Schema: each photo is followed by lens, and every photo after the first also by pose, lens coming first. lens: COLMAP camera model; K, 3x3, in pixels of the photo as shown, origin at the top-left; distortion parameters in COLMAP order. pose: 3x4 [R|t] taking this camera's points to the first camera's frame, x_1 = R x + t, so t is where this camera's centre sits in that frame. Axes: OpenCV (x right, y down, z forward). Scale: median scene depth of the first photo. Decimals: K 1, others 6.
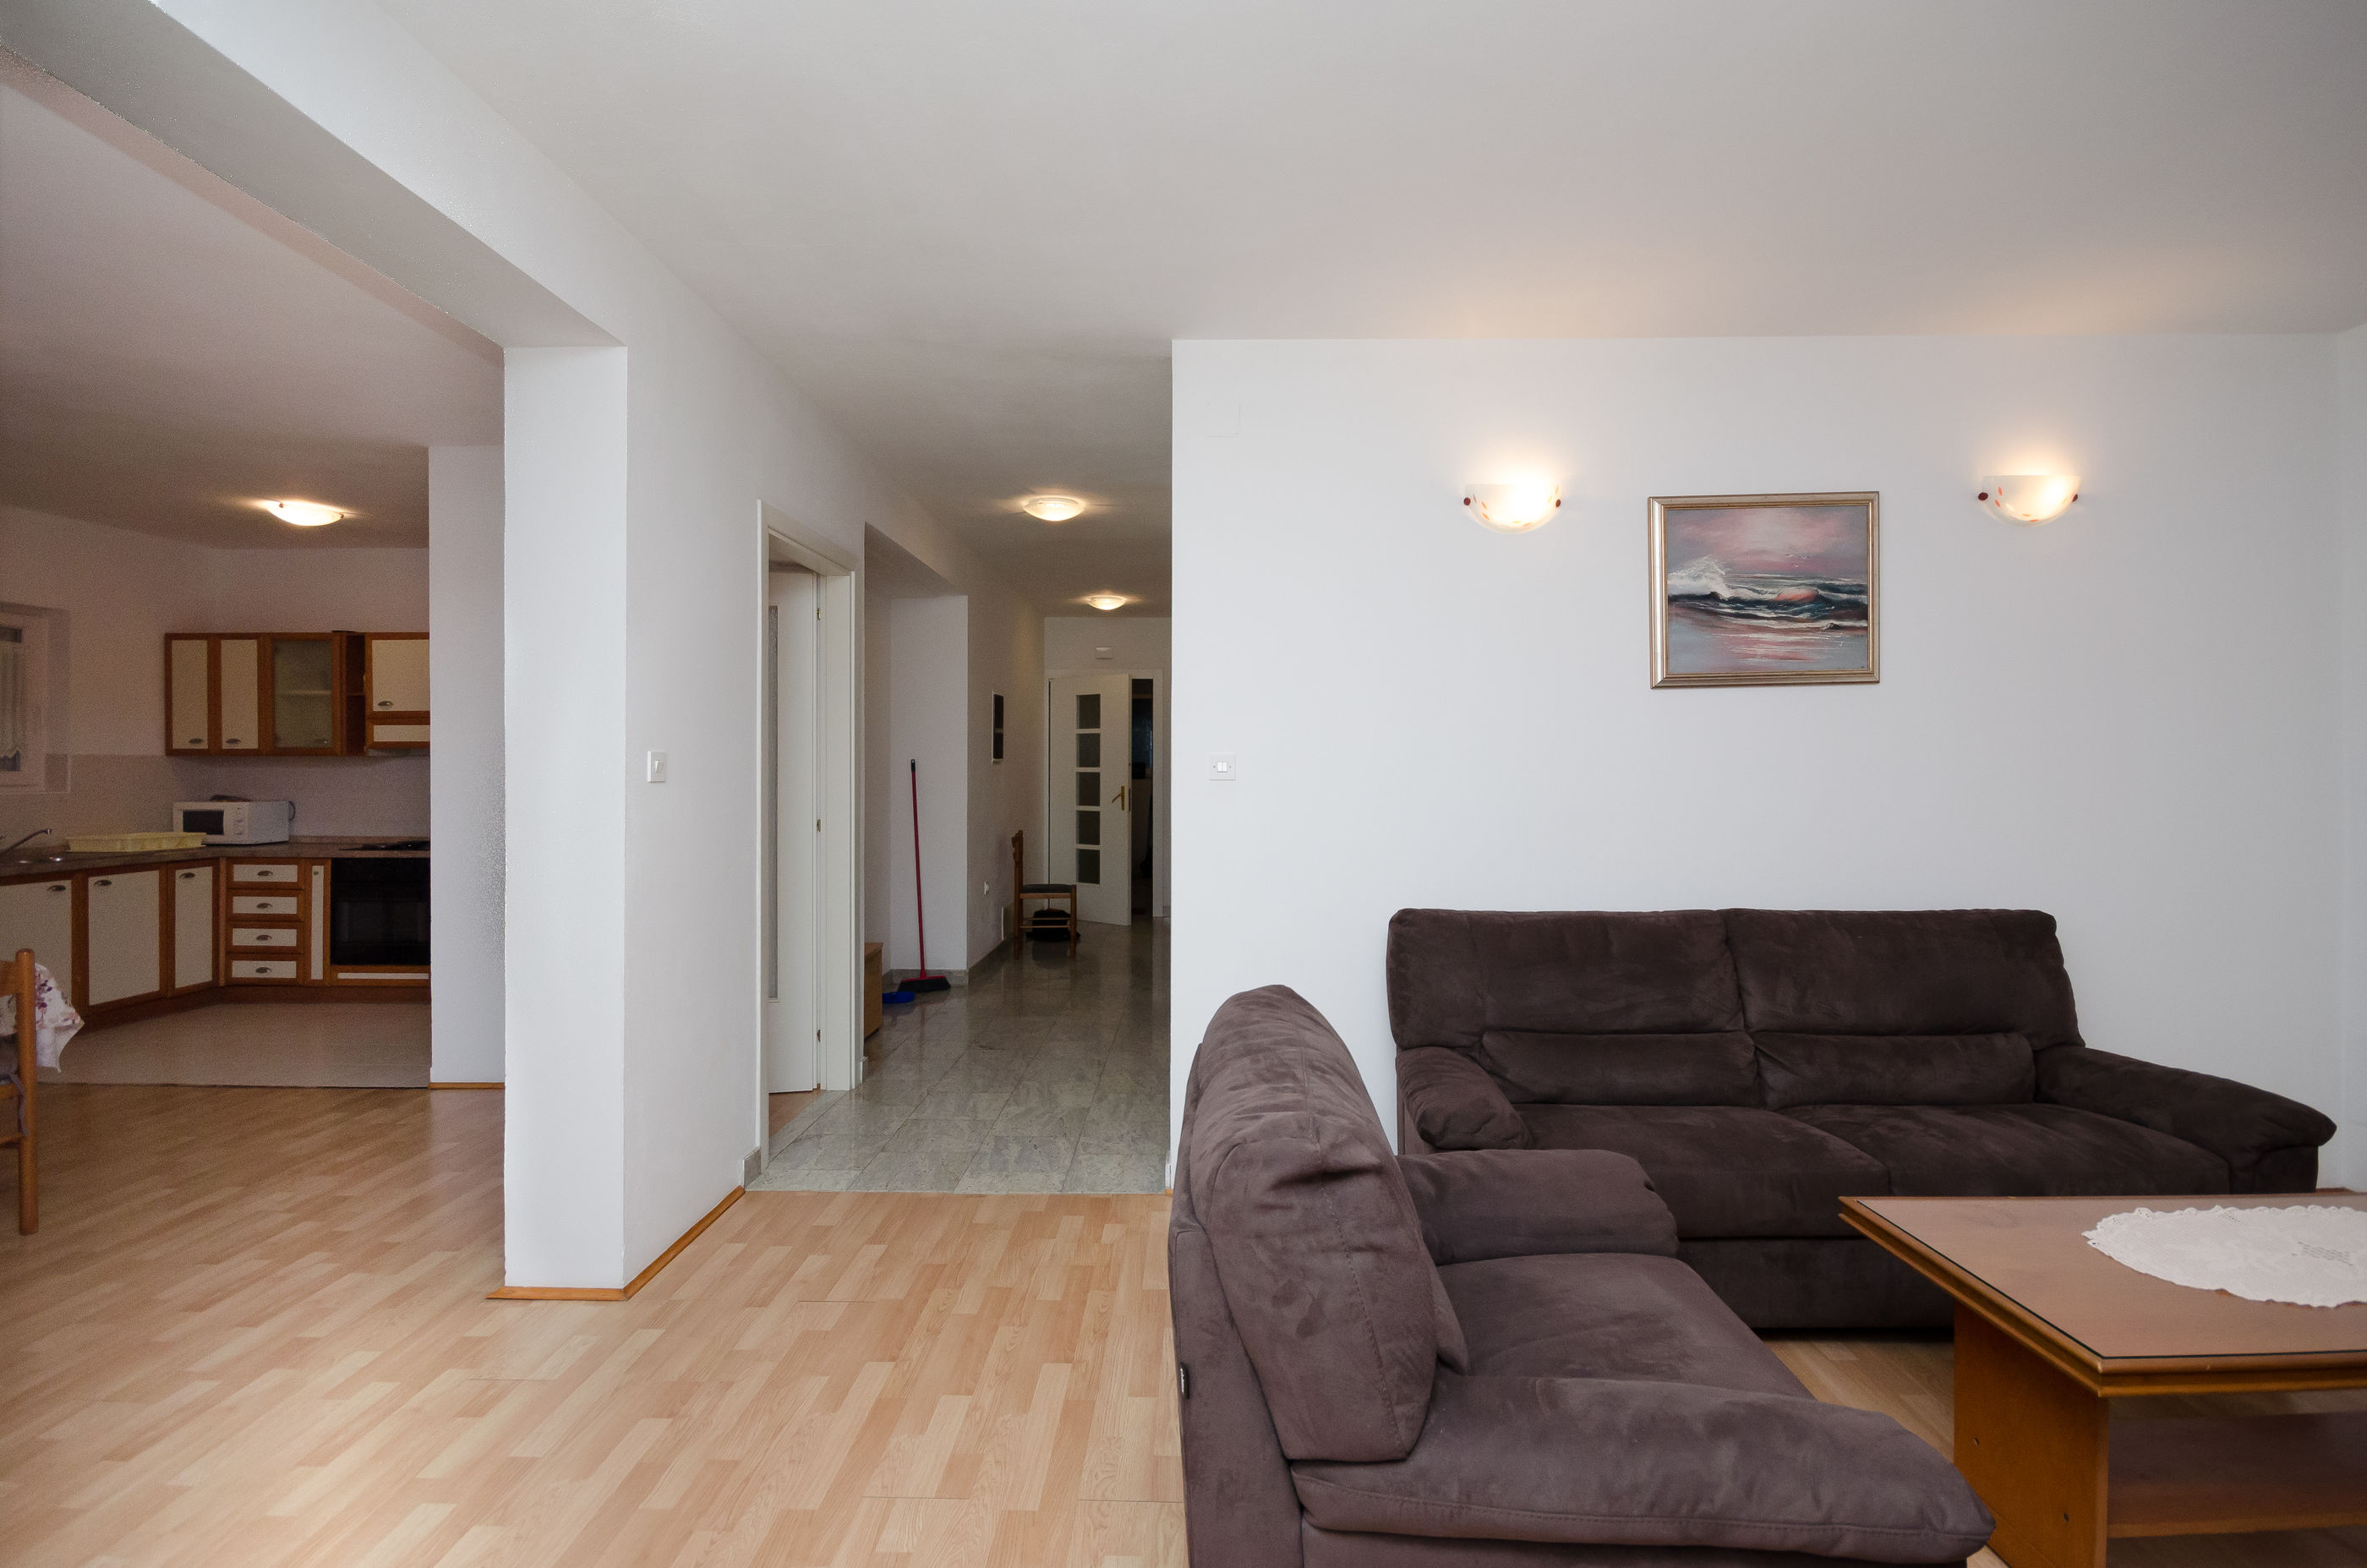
lens RADIAL K [[1110.4, 0, 1183.5], [0, 1110.4, 784.0], [0, 0, 1]] dist [0.009202, -0.010934]
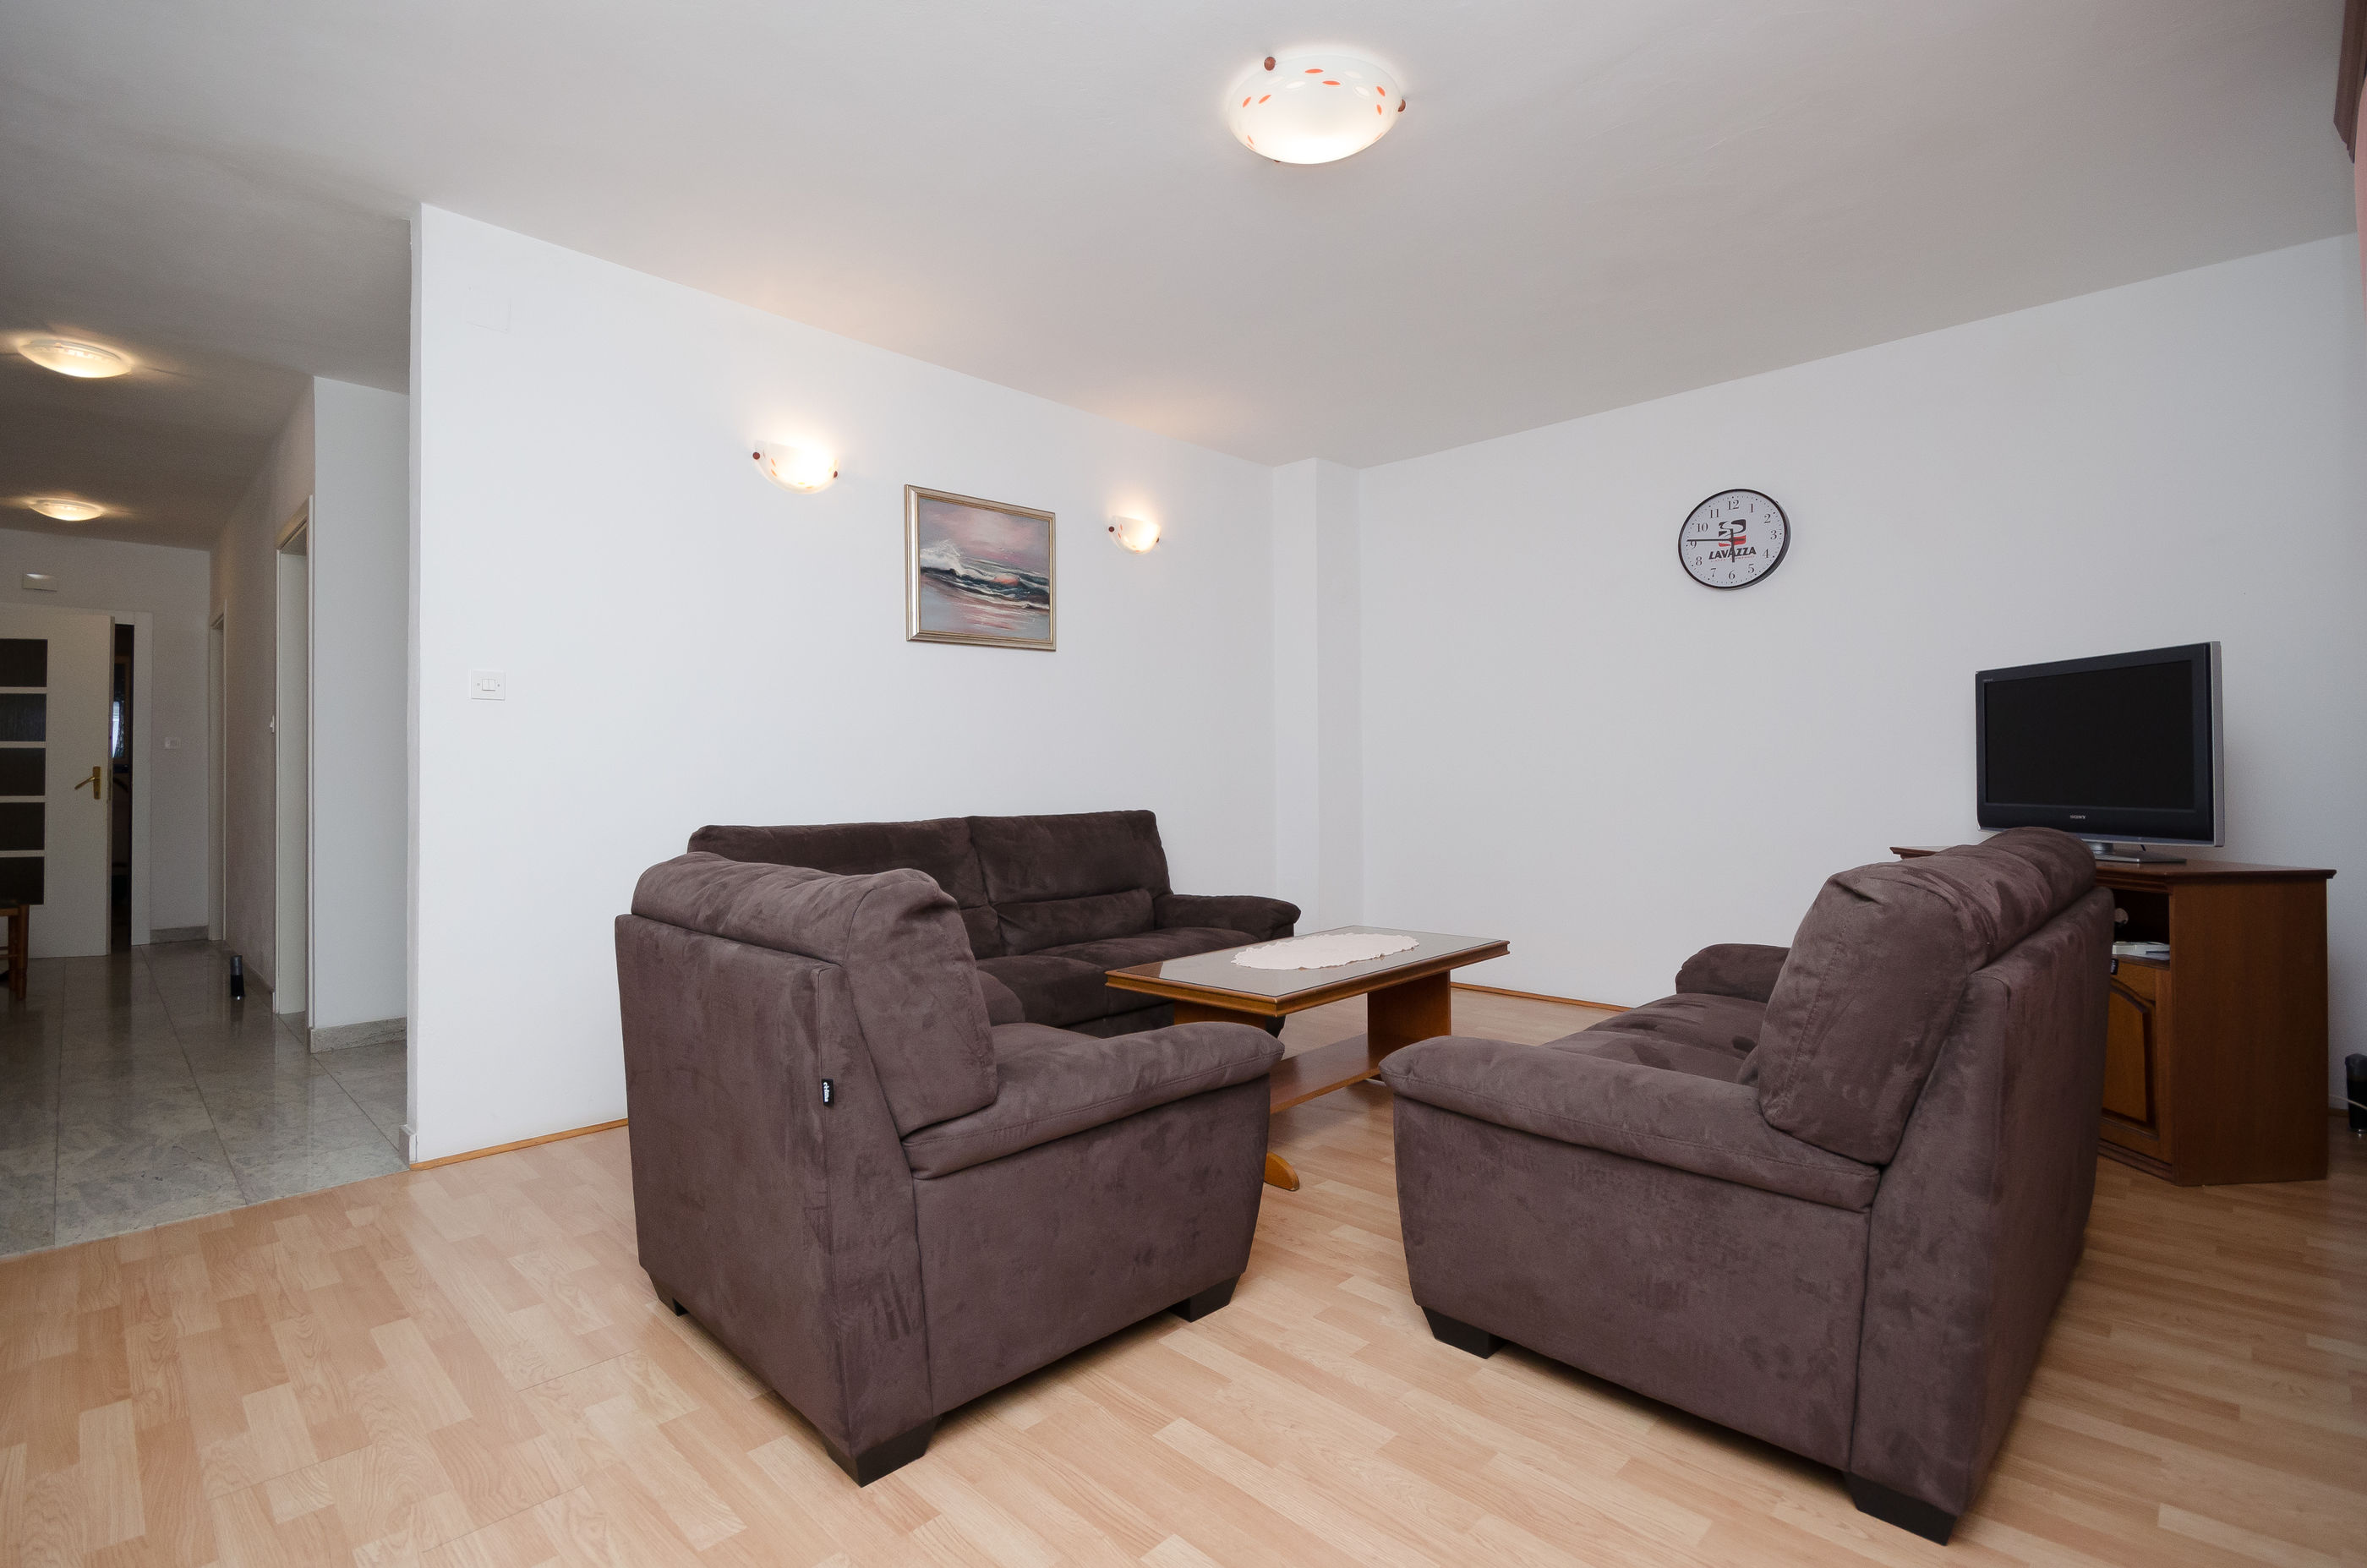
lens RADIAL K [[1110.4, 0, 1183.5], [0, 1110.4, 784.0], [0, 0, 1]] dist [0.009202, -0.010934]
pose [[0.683785, 0.003129, 0.729677, -0.270168], [0.012233, 0.999801, -0.015751, 0.097012], [-0.729581, 0.019696, 0.683611, -0.054051]]
